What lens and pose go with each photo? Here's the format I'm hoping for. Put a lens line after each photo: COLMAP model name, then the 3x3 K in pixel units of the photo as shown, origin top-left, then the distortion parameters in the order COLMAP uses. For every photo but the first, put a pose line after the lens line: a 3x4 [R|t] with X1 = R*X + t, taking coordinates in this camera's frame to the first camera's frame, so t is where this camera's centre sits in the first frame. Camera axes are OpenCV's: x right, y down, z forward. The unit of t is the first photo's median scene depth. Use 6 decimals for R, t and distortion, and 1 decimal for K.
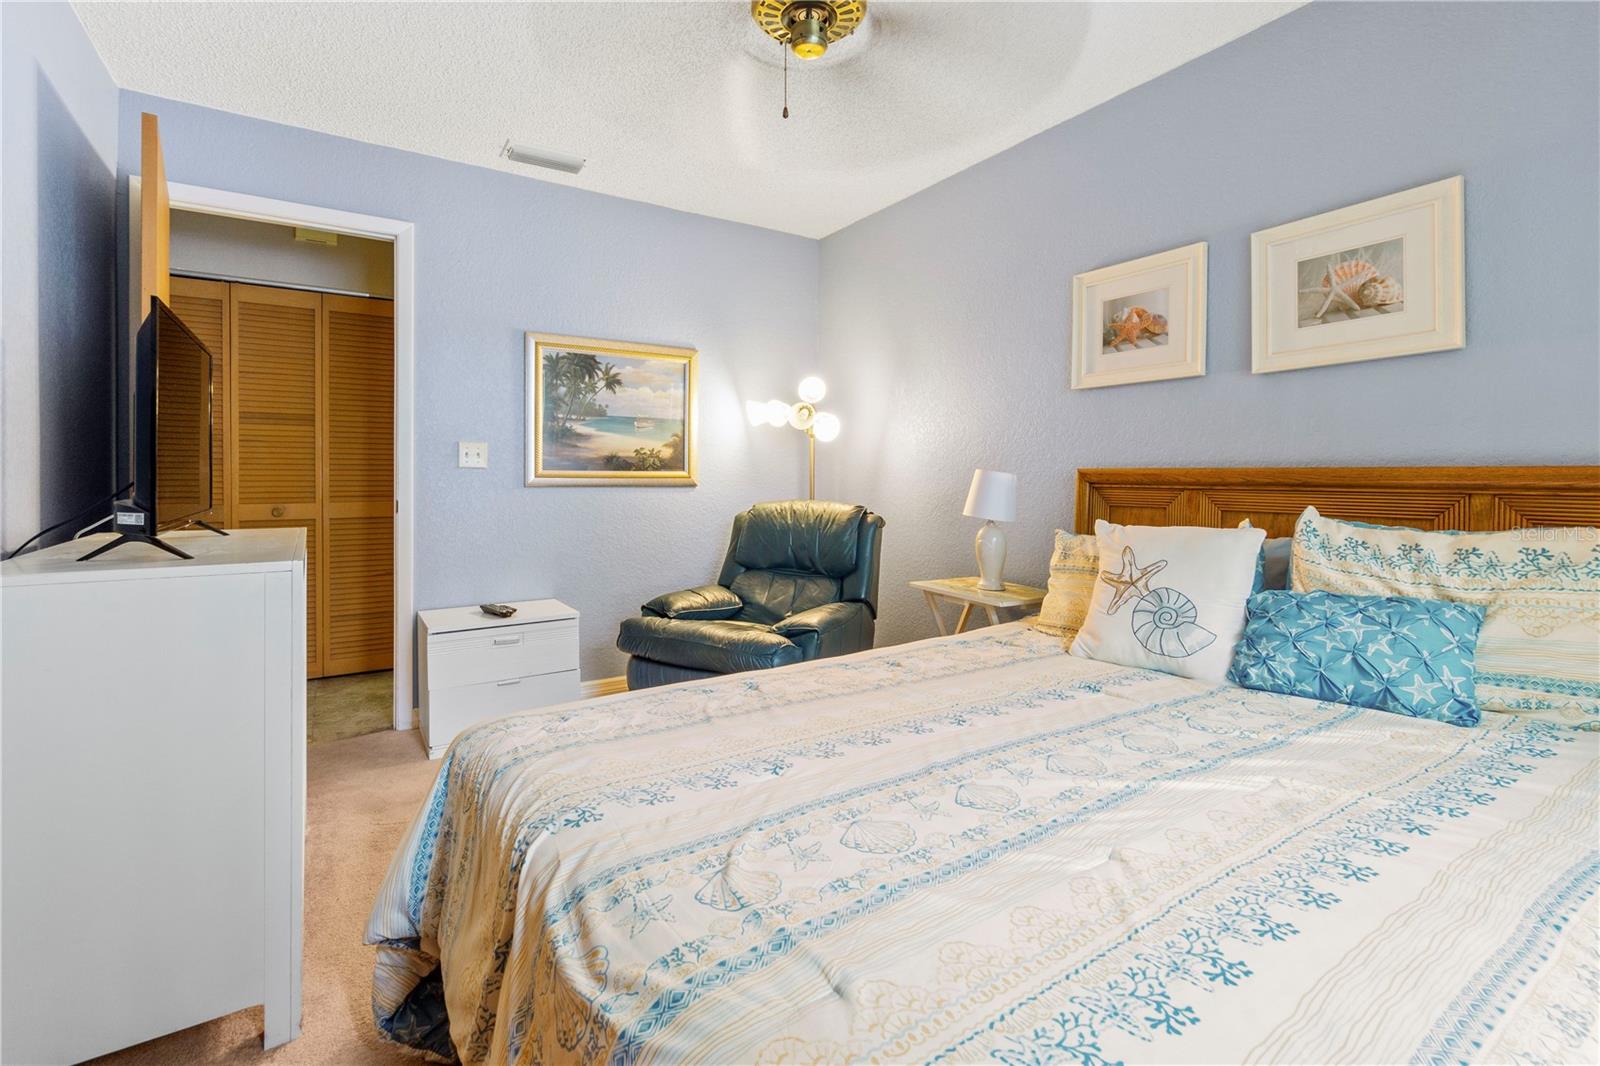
lens RADIAL K [[708.6, 0, 791.8], [0, 708.6, 487.2], [0, 0, 1]] dist [-0.000364, 0.000288]
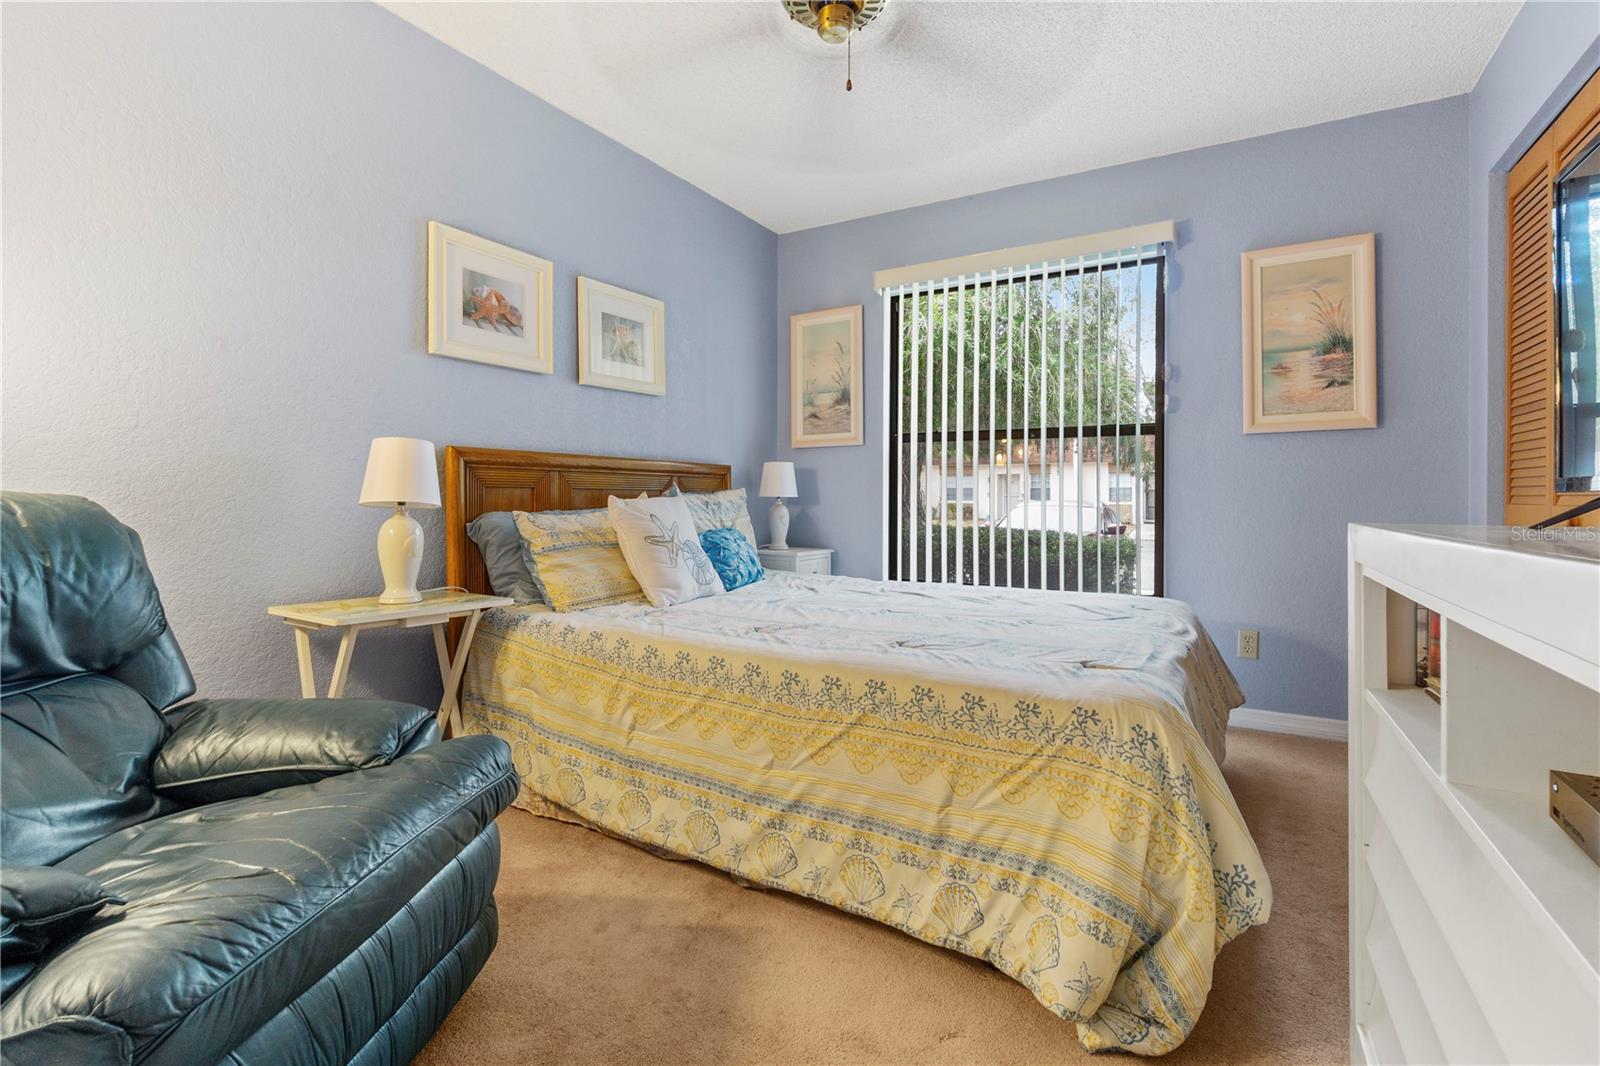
lens RADIAL K [[708.6, 0, 791.8], [0, 708.6, 487.2], [0, 0, 1]] dist [-0.000364, 0.000288]
pose [[-0.427576, -0.002770, 0.903975, -0.625281], [0.003425, 0.999983, 0.004684, 0.024689], [-0.903973, 0.005098, -0.427559, 1.076166]]
